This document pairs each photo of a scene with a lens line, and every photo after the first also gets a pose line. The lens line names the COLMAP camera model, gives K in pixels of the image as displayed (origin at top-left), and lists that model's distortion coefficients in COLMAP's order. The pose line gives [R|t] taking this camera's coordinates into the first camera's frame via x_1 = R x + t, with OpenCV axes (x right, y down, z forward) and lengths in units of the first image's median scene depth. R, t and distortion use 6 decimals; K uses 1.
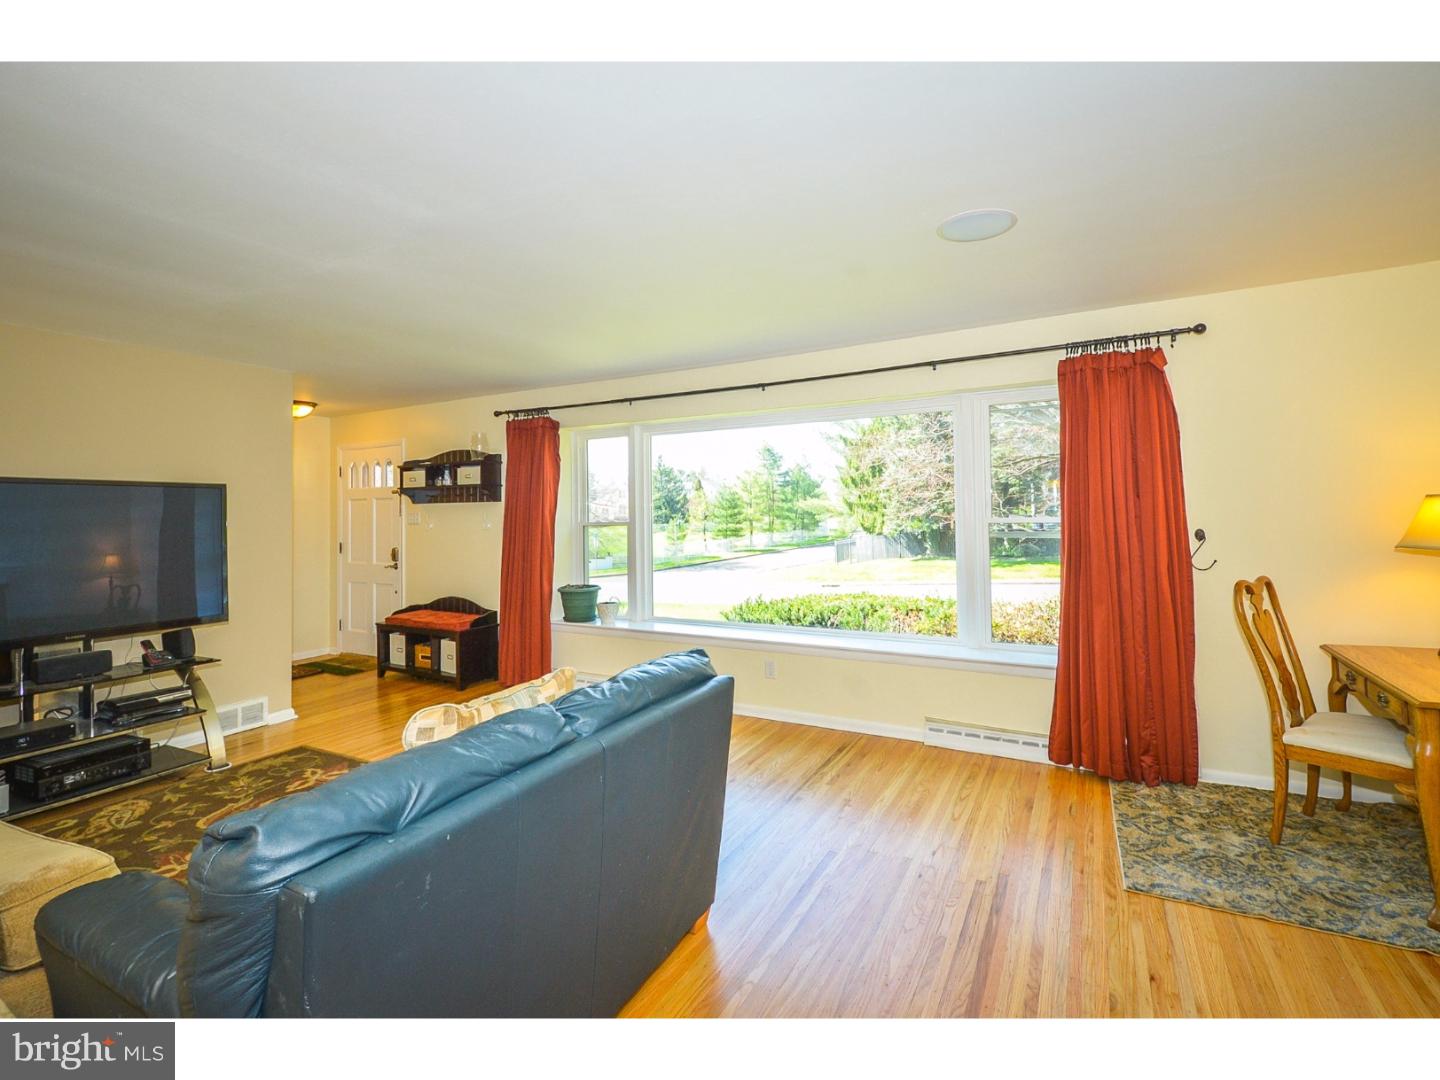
lens RADIAL K [[665.6, 0, 722.4], [0, 665.6, 492.9], [0, 0, 1]] dist [0.000722, 0.000029]
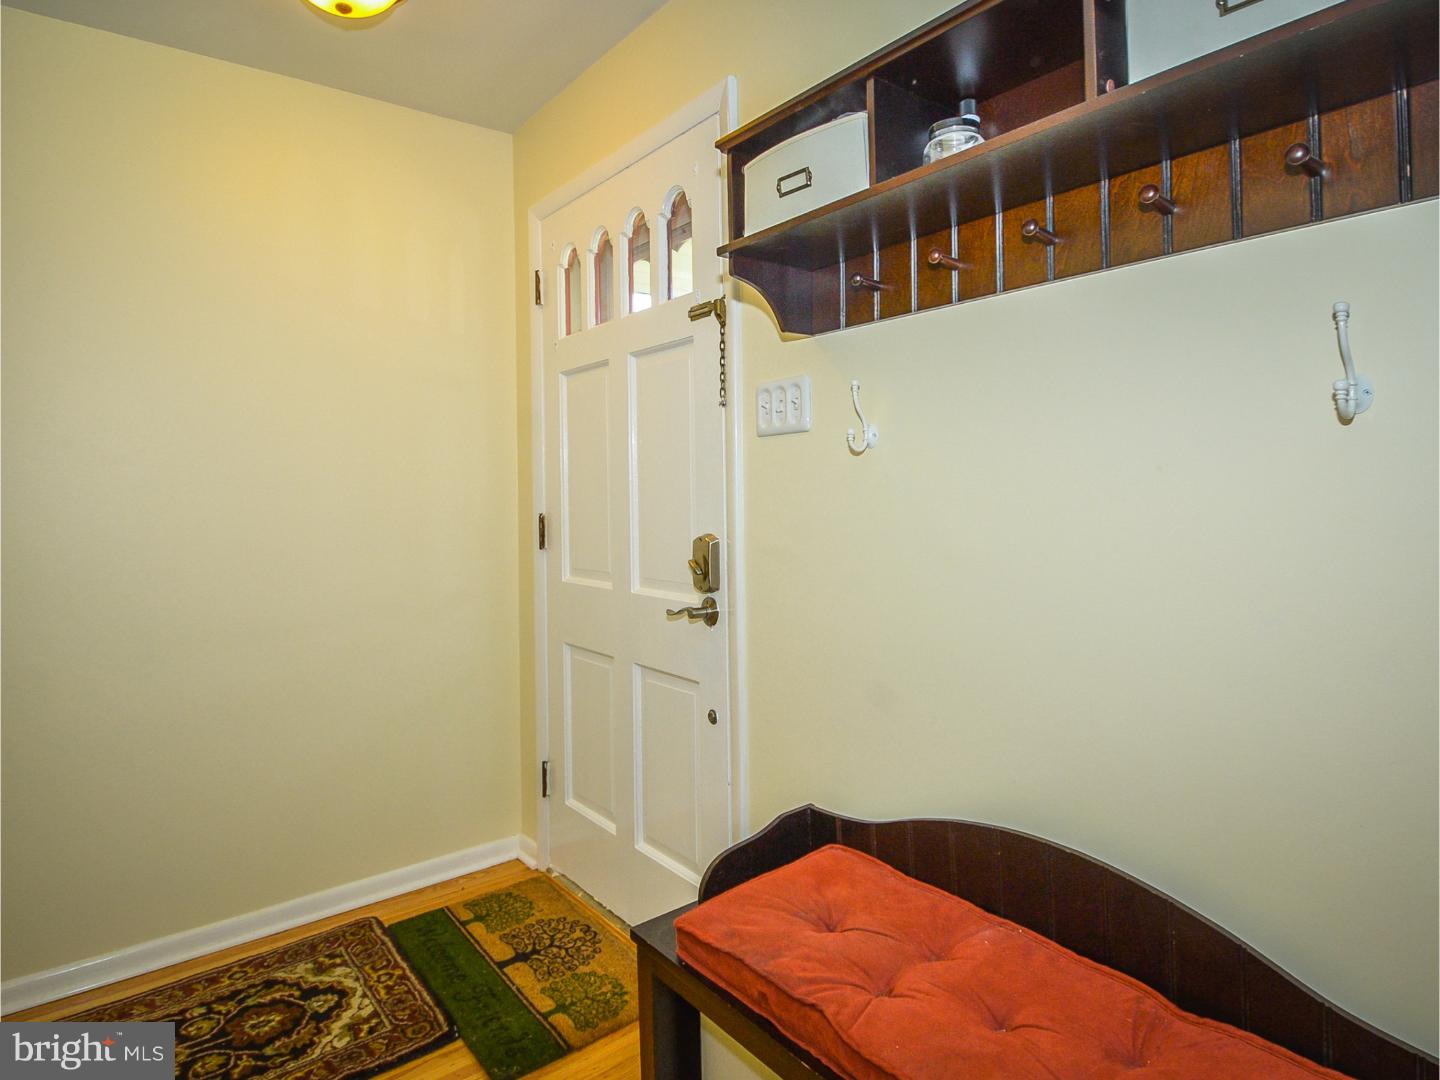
lens RADIAL K [[813.7, 0, 720.3], [0, 813.7, 482.4], [0, 0, 1]] dist [-0.000588, -0.000385]
pose [[0.920824, -0.006251, -0.389929, -0.364070], [0.014492, 0.999729, 0.018196, 0.055887], [0.389709, -0.022406, 0.920665, 0.715669]]
